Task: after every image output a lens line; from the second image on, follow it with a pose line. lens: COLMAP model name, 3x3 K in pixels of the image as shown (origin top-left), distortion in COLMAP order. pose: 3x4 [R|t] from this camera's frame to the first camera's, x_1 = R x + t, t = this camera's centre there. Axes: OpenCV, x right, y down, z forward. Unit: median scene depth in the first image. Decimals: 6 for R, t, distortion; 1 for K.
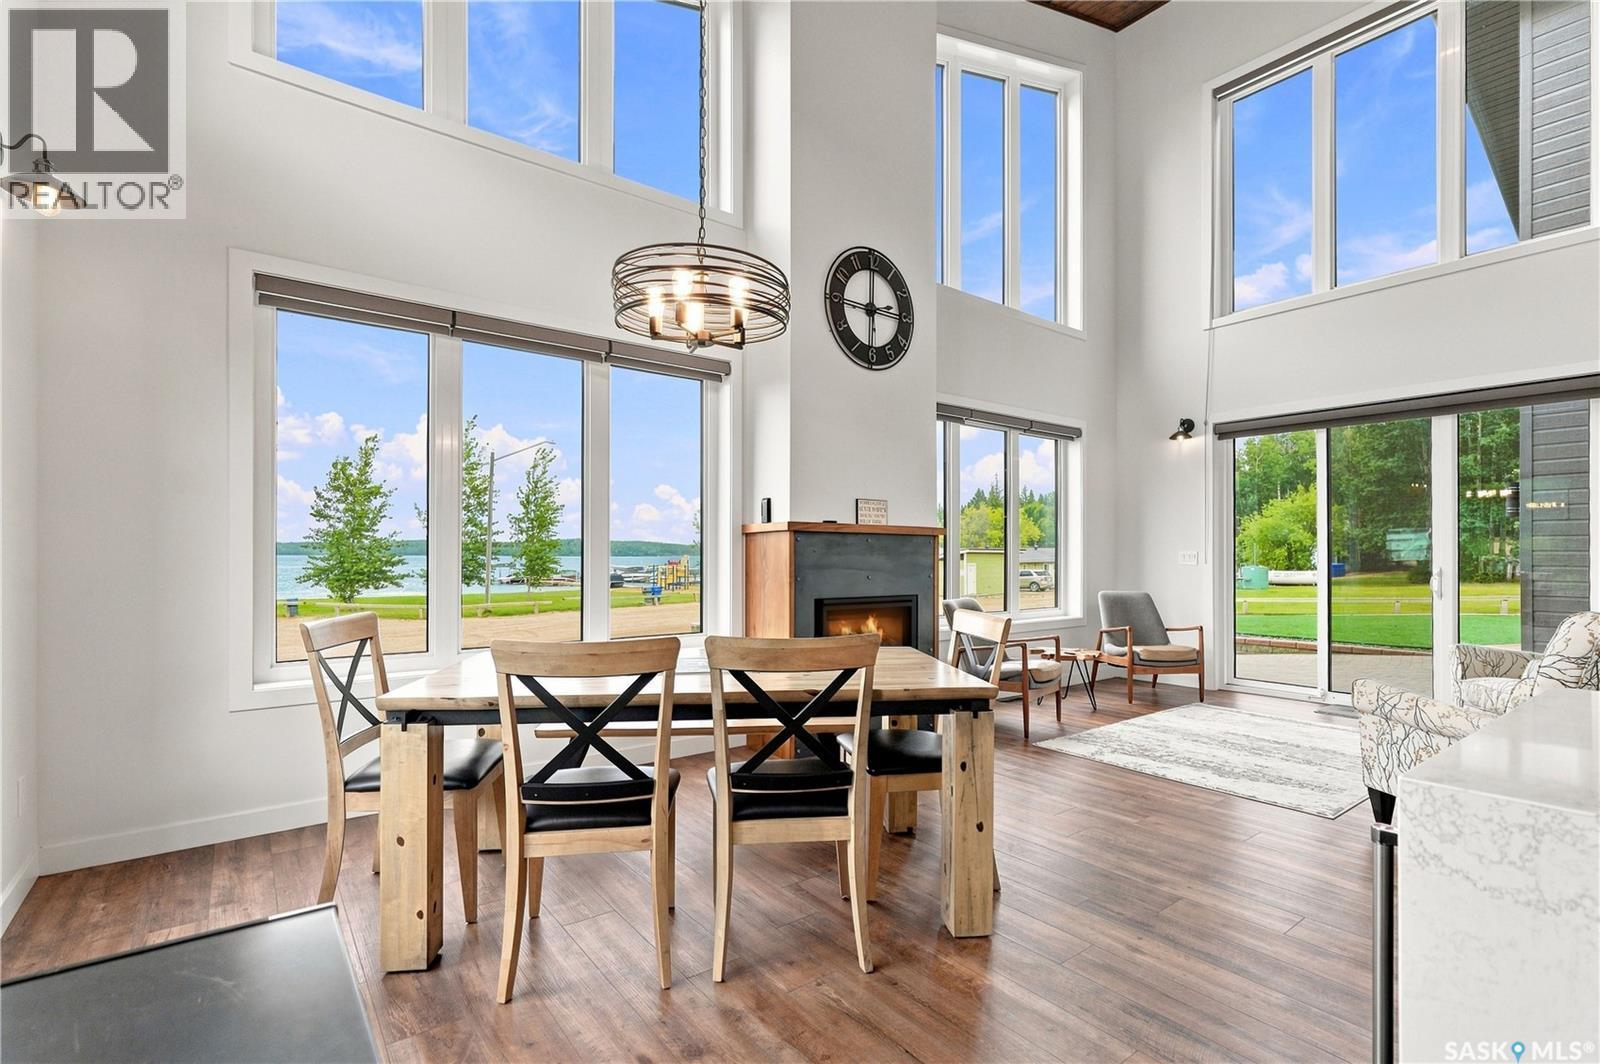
lens RADIAL K [[737.2, 0, 799.9], [0, 737.2, 535.7], [0, 0, 1]] dist [-0.001816, 0.002864]
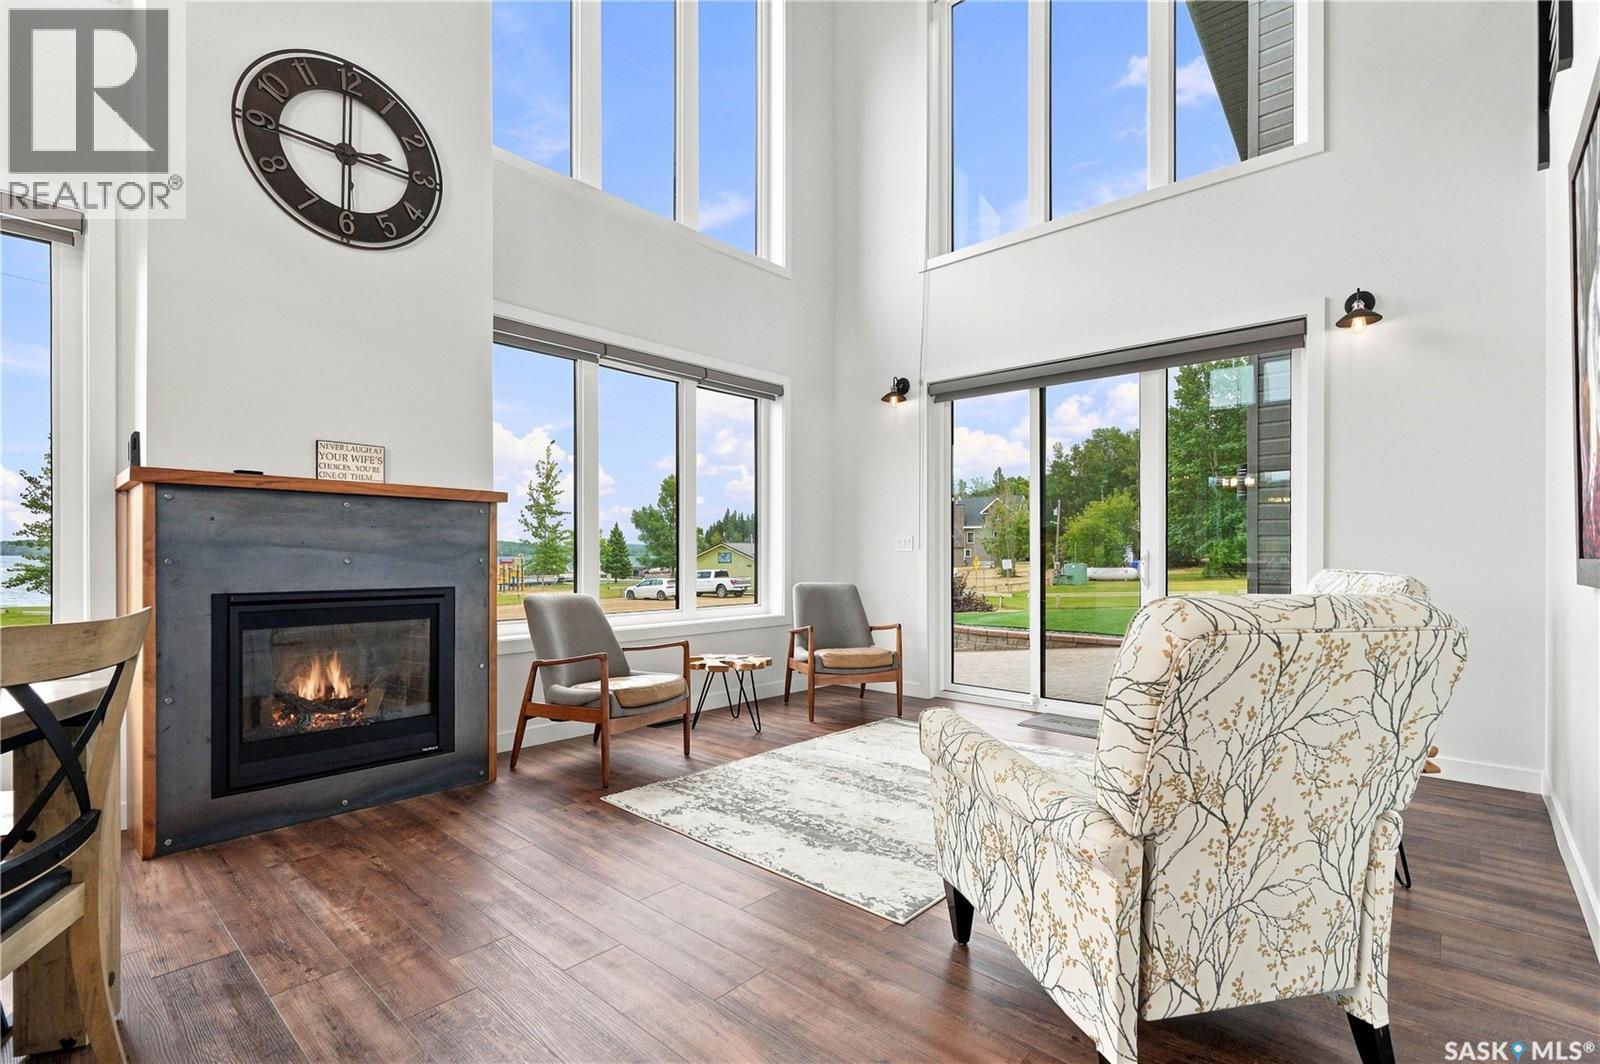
lens RADIAL K [[737.2, 0, 798.9], [0, 737.2, 546.4], [0, 0, 1]] dist [-0.001816, 0.002864]
pose [[0.983618, 0.000427, 0.180266, 0.258653], [-0.003122, 0.999888, 0.014670, 0.022092], [-0.180240, -0.014993, 0.983508, 0.191667]]
